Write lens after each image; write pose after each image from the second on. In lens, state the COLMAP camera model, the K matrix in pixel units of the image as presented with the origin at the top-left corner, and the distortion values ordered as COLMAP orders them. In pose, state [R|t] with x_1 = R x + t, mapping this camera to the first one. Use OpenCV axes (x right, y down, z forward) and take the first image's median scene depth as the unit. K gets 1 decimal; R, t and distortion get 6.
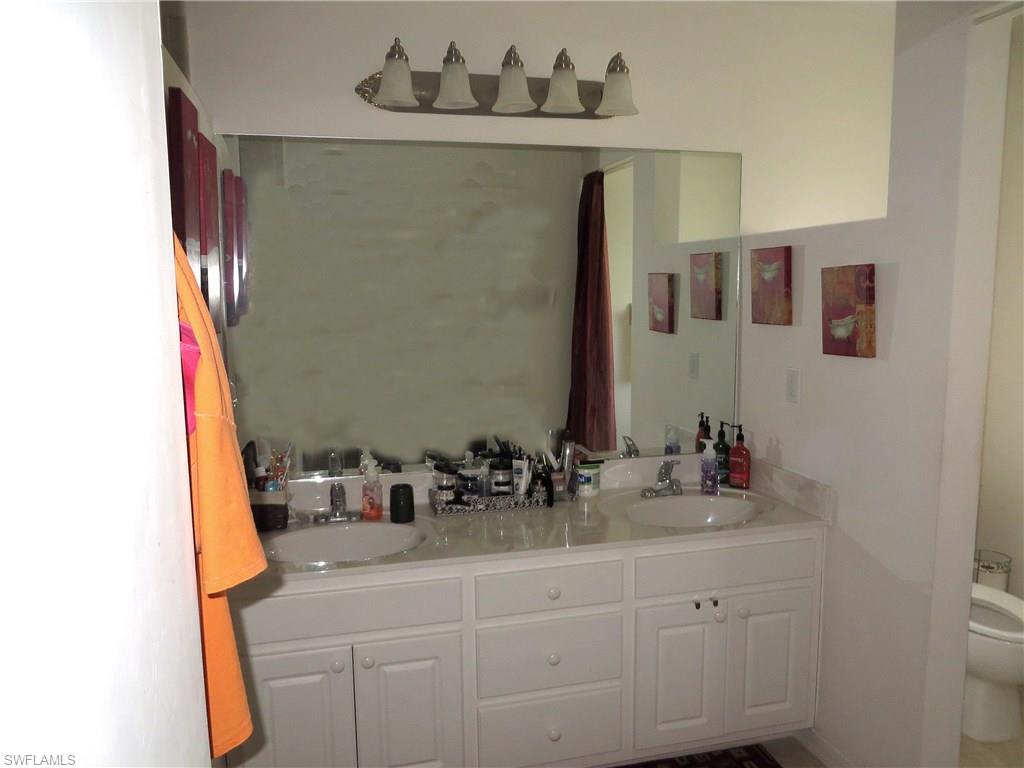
lens RADIAL K [[755.9, 0, 515.6], [0, 755.9, 389.0], [0, 0, 1]] dist [-0.024736, -0.002155]
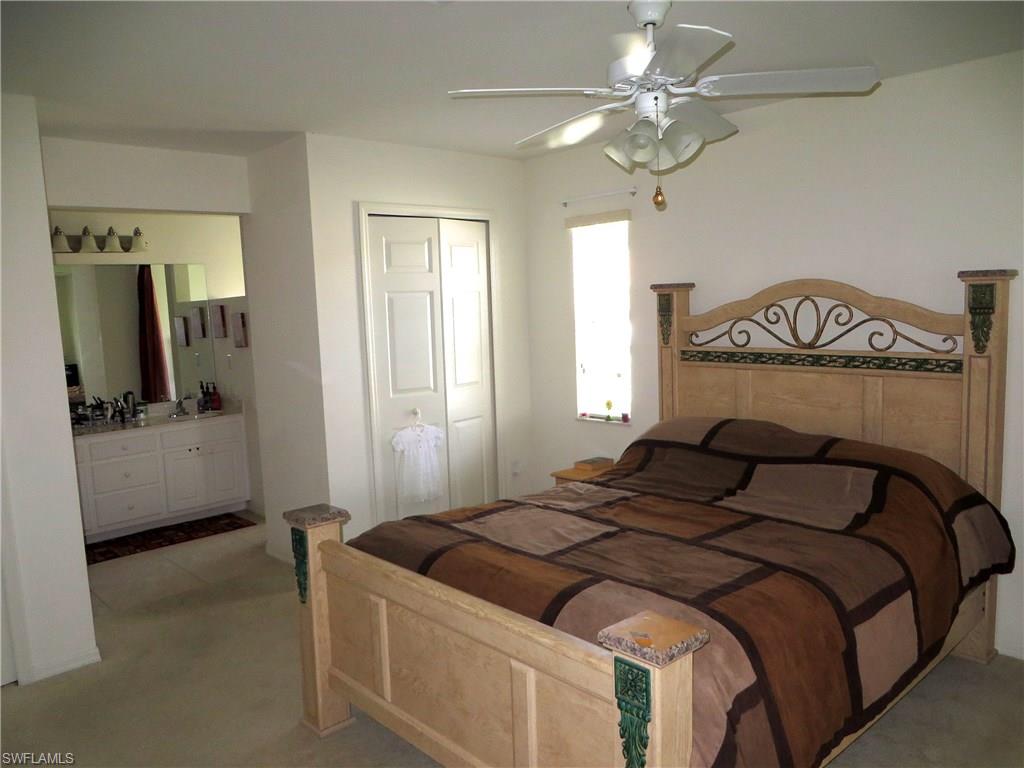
lens RADIAL K [[755.9, 0, 515.6], [0, 755.9, 389.0], [0, 0, 1]] dist [-0.024736, -0.002155]
pose [[0.881292, -0.083000, 0.465227, 0.041904], [0.099997, 0.994916, -0.011928, 0.192302], [-0.461872, 0.057033, 0.885111, -1.493162]]
